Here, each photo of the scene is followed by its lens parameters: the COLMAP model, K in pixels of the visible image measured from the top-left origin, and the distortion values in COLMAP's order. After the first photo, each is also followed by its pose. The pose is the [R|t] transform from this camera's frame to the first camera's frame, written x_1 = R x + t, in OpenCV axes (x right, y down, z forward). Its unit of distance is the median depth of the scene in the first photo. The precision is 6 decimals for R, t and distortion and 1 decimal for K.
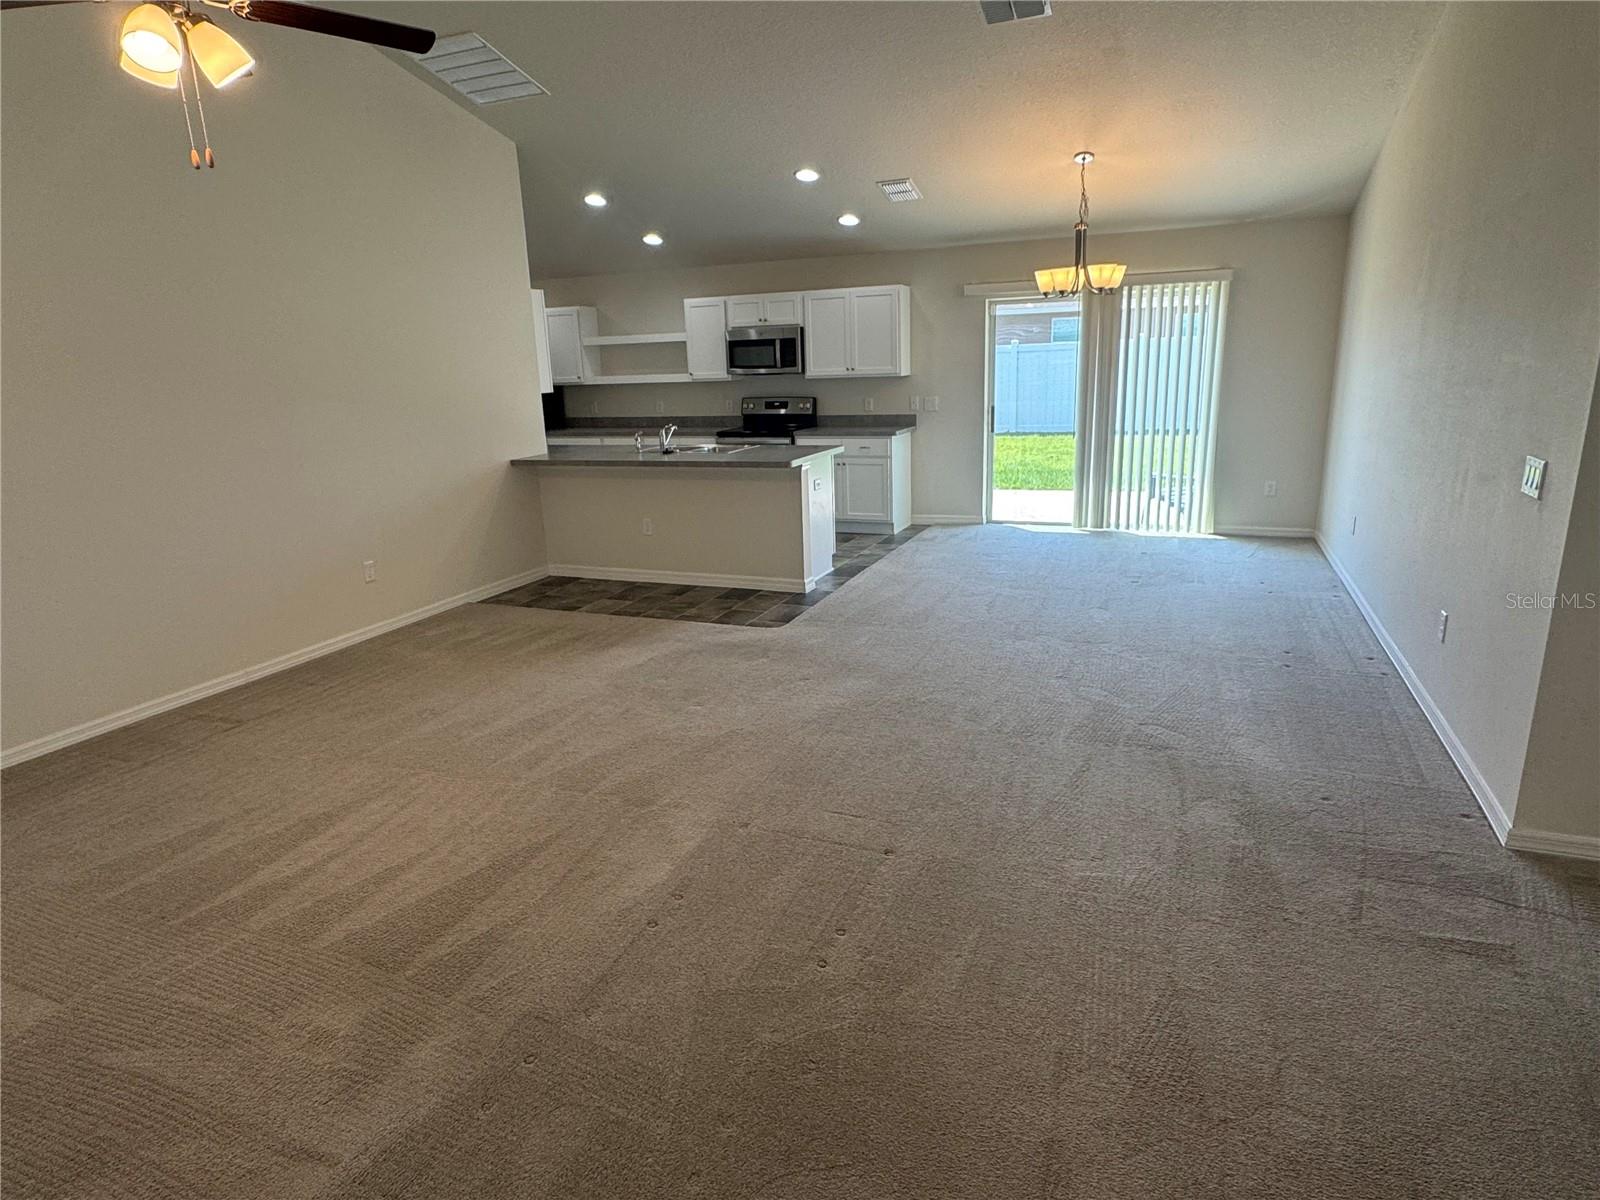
lens RADIAL K [[912.0, 0, 795.0], [0, 912.0, 600.2], [0, 0, 1]] dist [-0.008283, 0.002362]
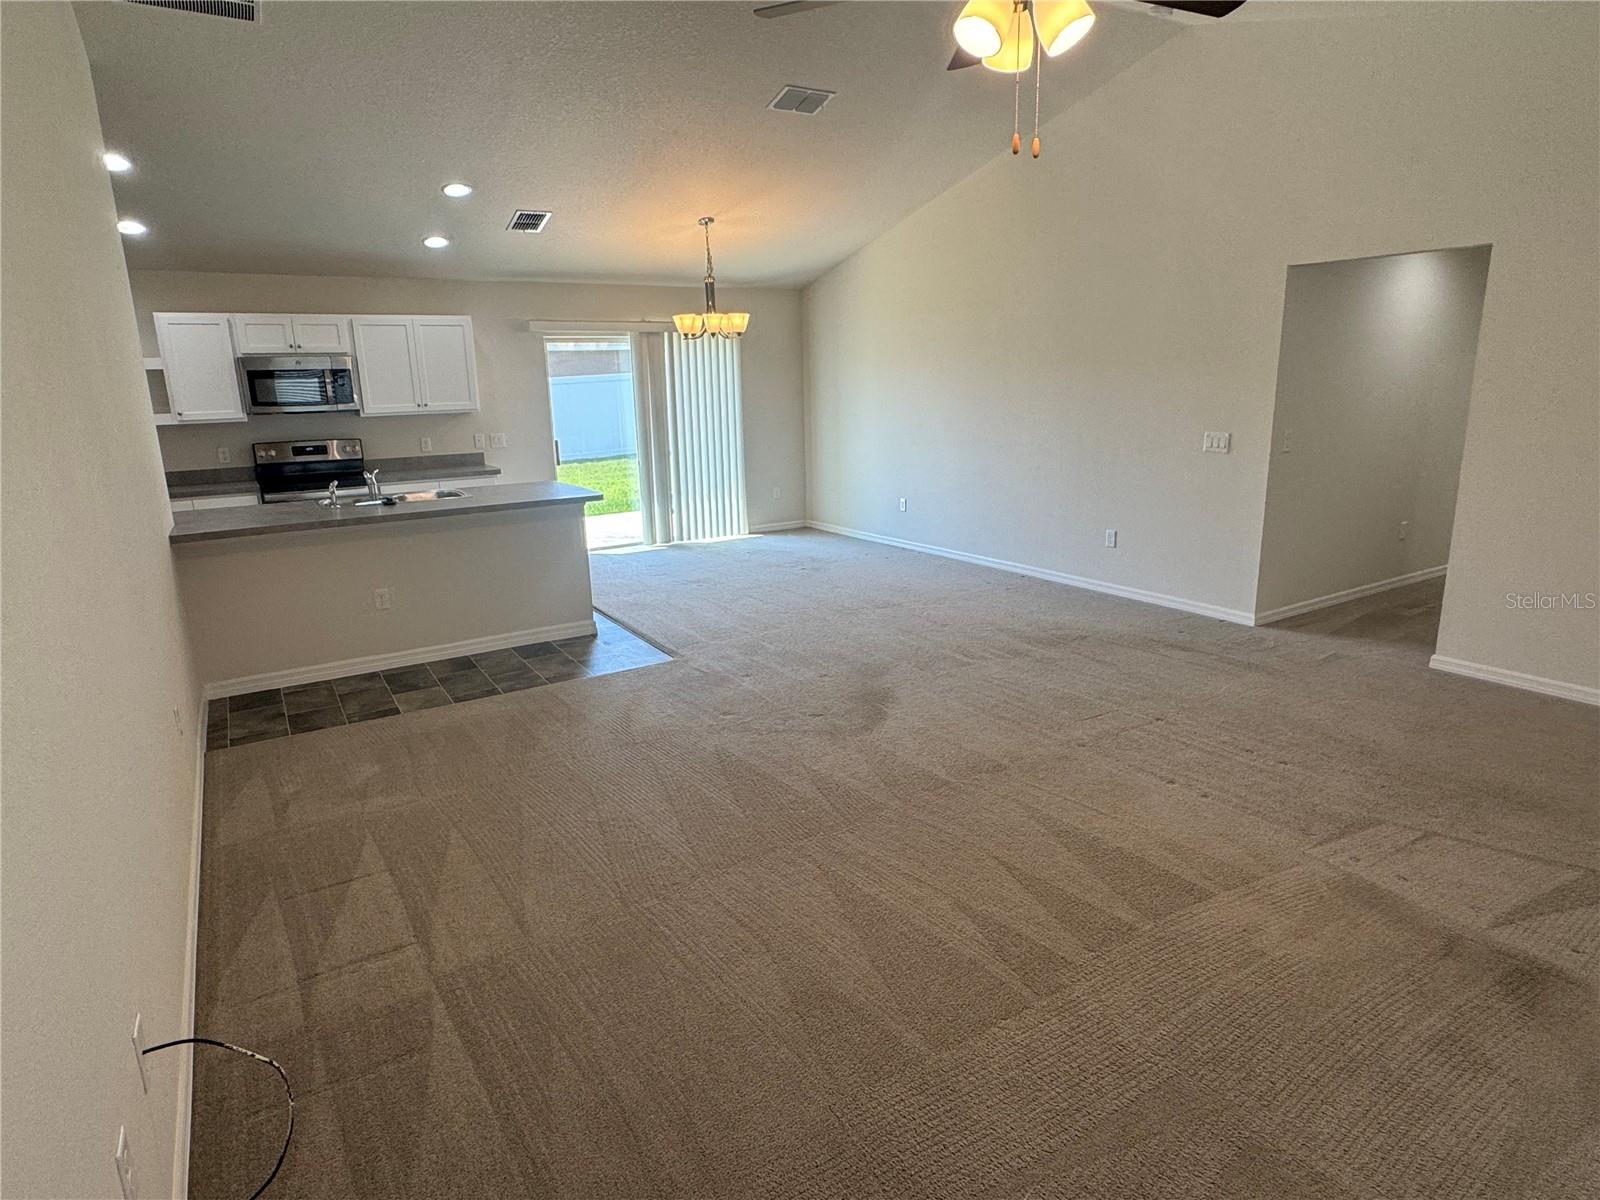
lens RADIAL K [[912.0, 0, 799.8], [0, 912.0, 596.3], [0, 0, 1]] dist [-0.008283, 0.002362]
pose [[0.578442, -0.171326, 0.797529, -0.487049], [0.214871, 0.975168, 0.053643, -0.040010], [-0.786915, 0.140336, 0.600891, 0.204243]]
